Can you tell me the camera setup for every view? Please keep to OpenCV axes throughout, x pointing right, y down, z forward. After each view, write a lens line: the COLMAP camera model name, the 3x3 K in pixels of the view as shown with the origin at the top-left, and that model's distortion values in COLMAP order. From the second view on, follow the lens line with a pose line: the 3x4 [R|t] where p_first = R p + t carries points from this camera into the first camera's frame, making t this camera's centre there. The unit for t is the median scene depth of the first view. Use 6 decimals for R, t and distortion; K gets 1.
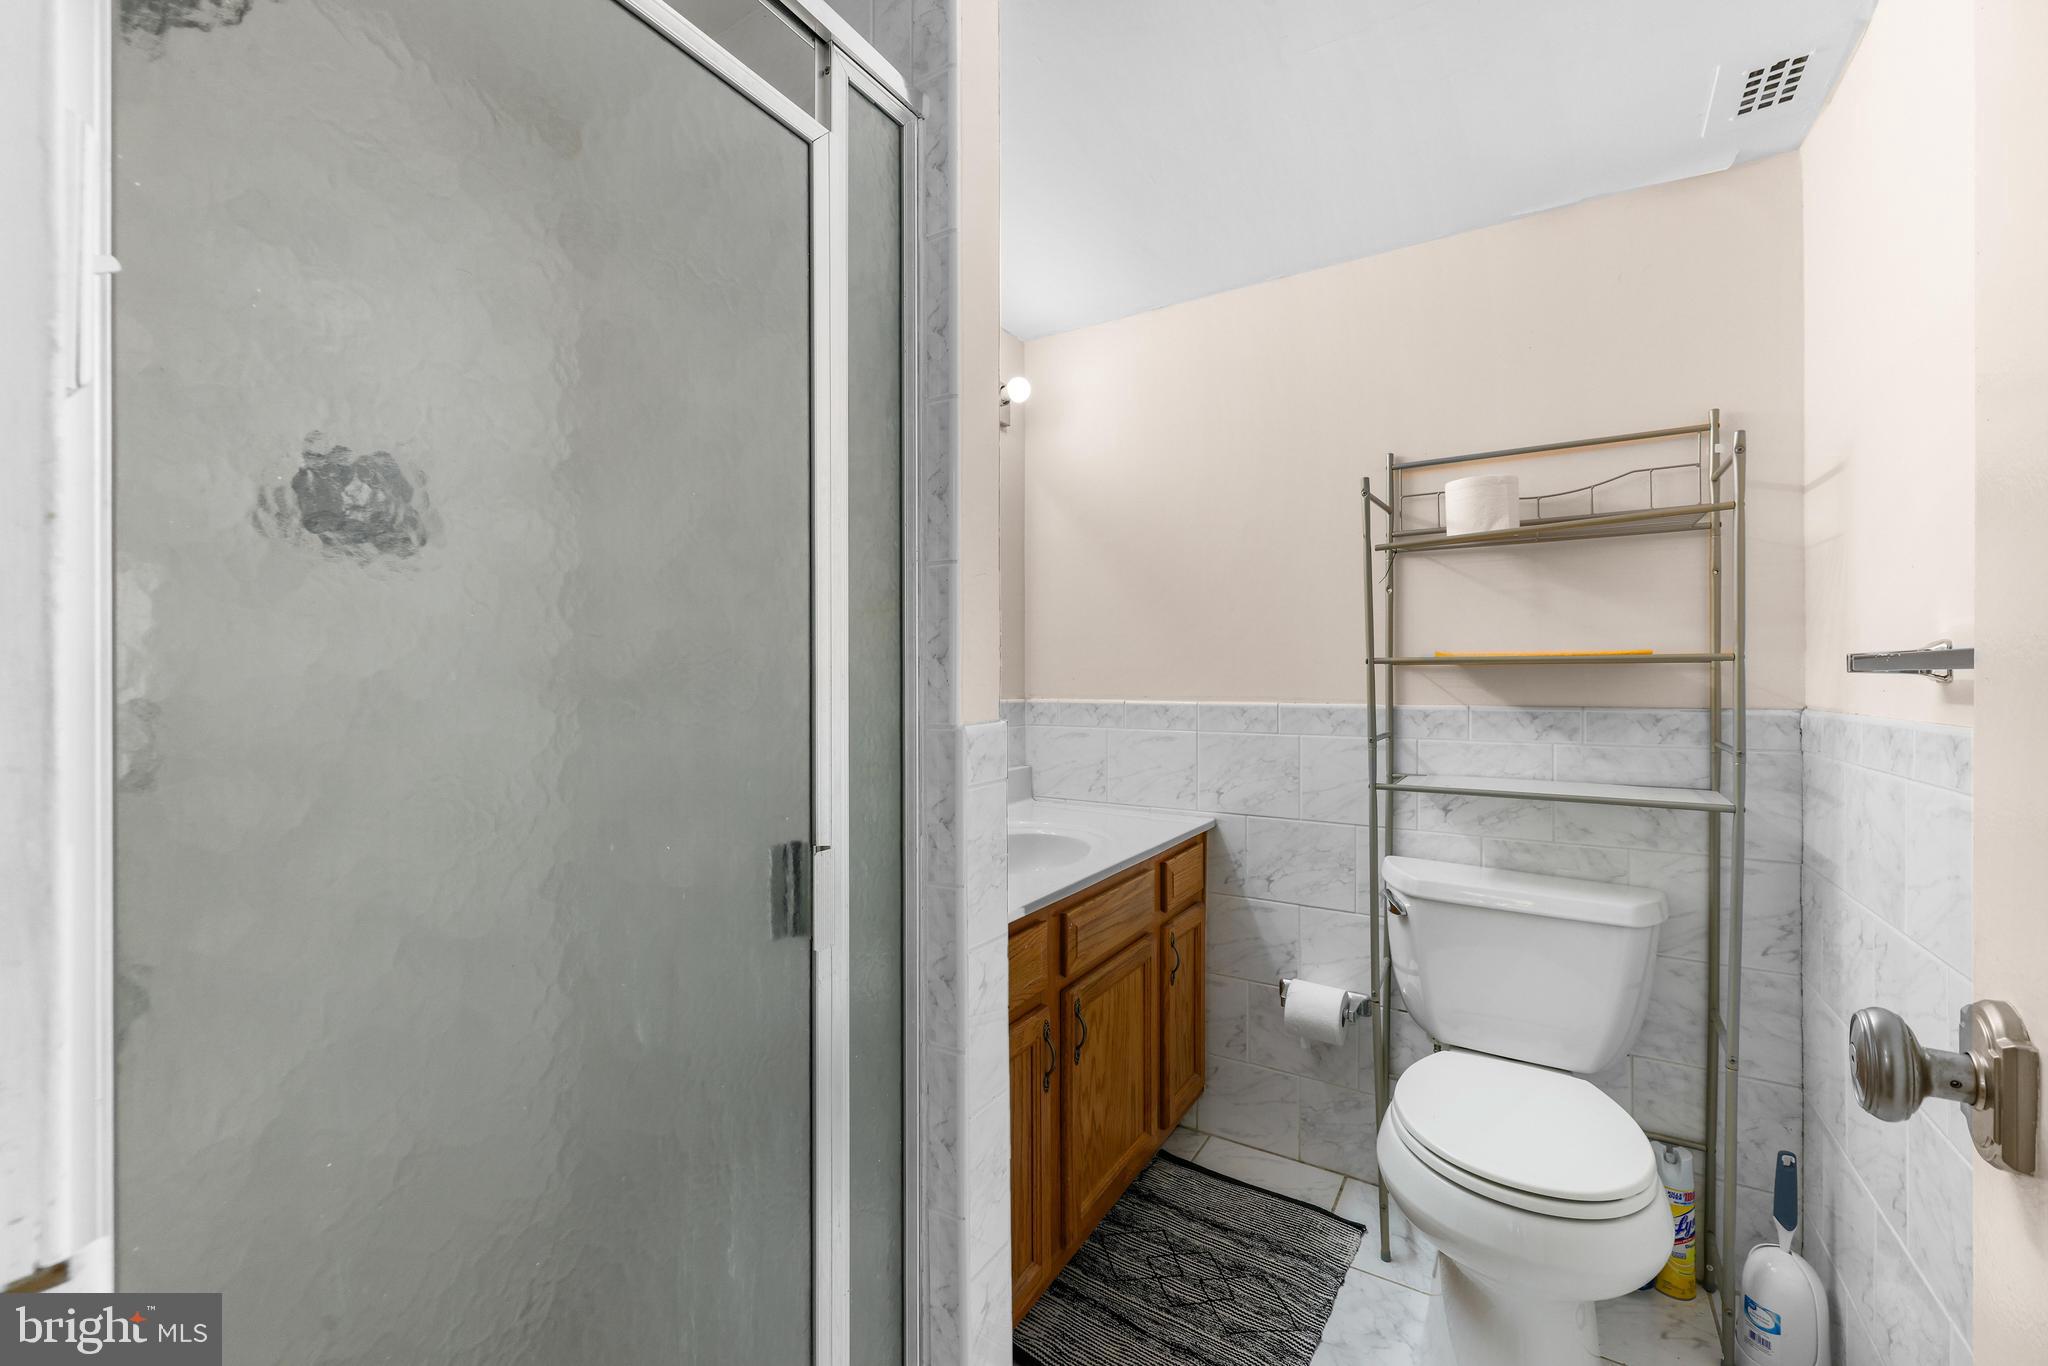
lens RADIAL K [[818.1, 0, 1014.8], [0, 818.1, 678.0], [0, 0, 1]] dist [-0.003722, -0.000083]
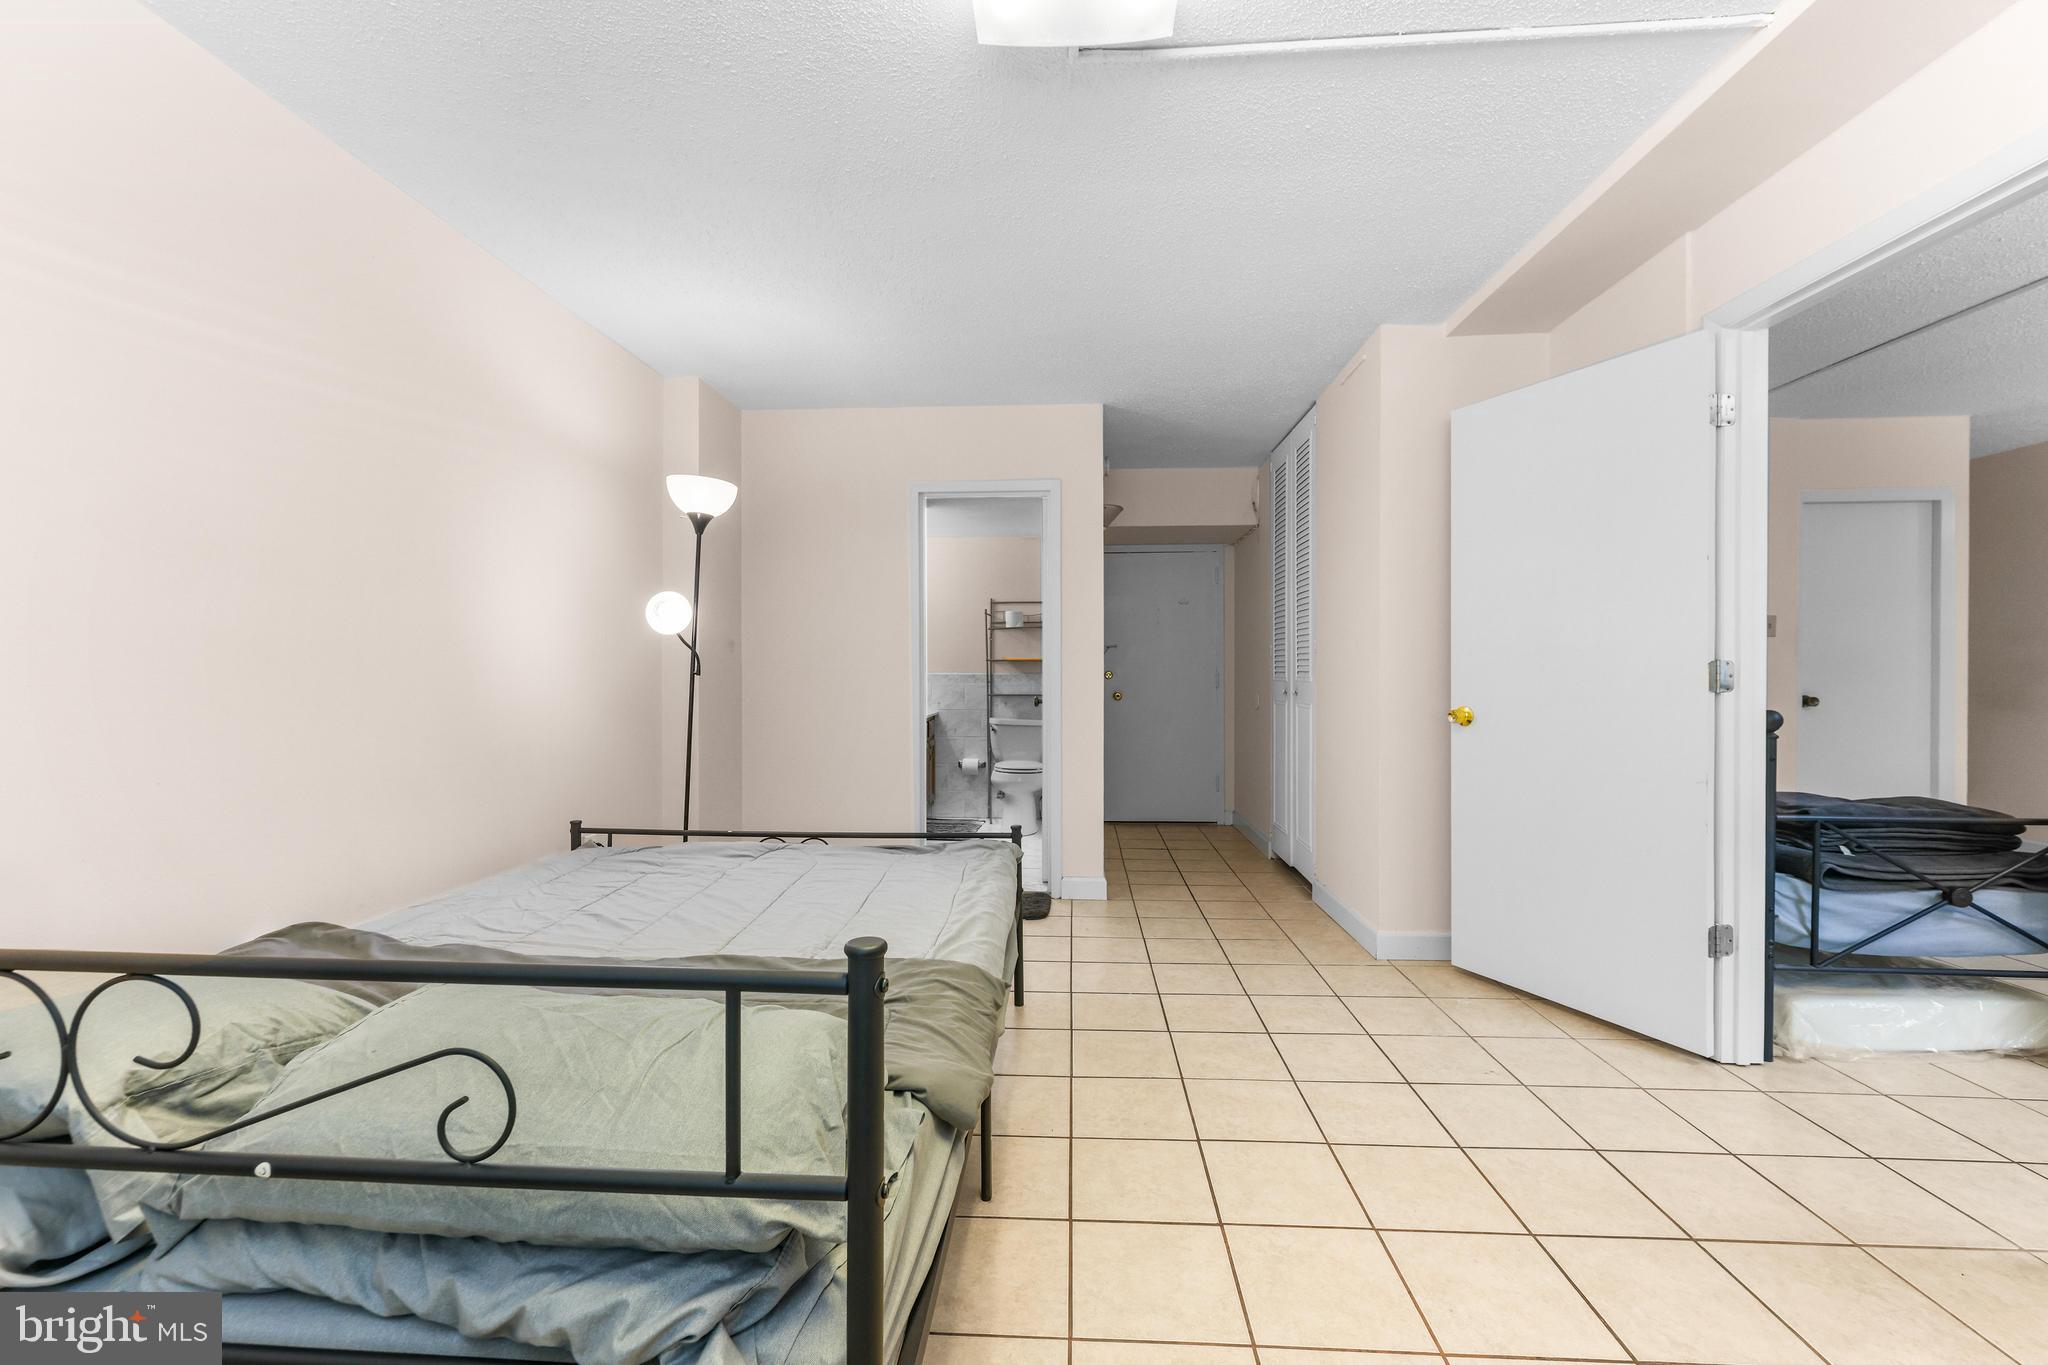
lens RADIAL K [[818.1, 0, 1030.9], [0, 818.1, 674.4], [0, 0, 1]] dist [-0.003722, -0.000083]
pose [[0.868215, -0.002942, 0.496180, -1.109808], [0.000650, 0.999988, 0.004791, 0.022646], [-0.496188, -0.003837, 0.868207, -2.084590]]
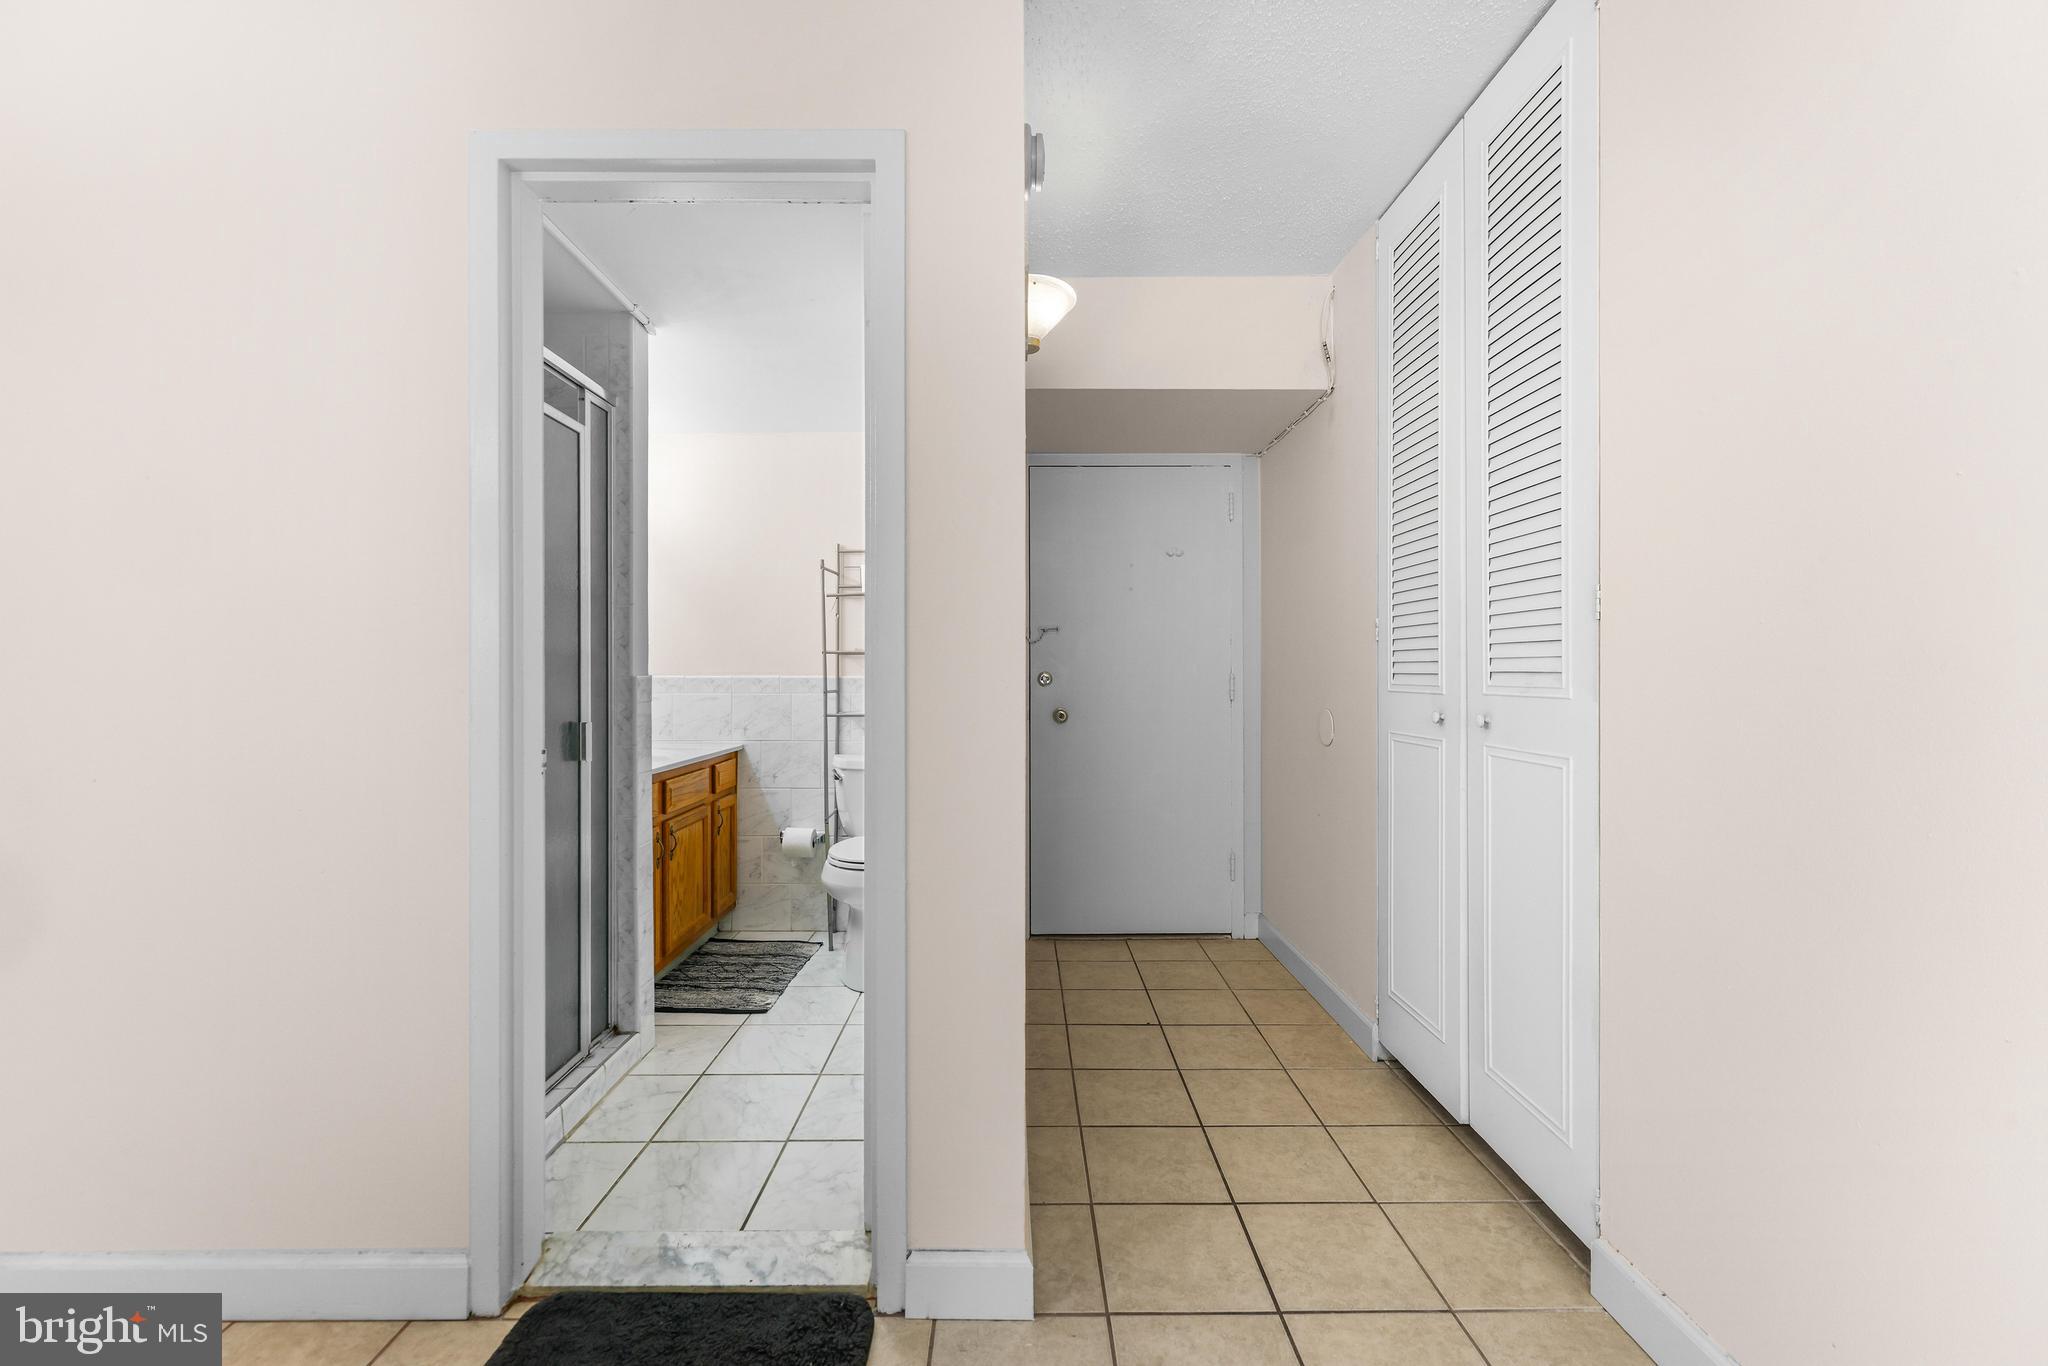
lens RADIAL K [[818.1, 0, 1019.2], [0, 818.1, 672.6], [0, 0, 1]] dist [-0.003722, -0.000083]
pose [[0.837737, 0.001905, 0.546071, -0.236271], [-0.000545, 0.999996, -0.002652, 0.030721], [-0.546074, 0.001924, 0.837735, -0.861808]]
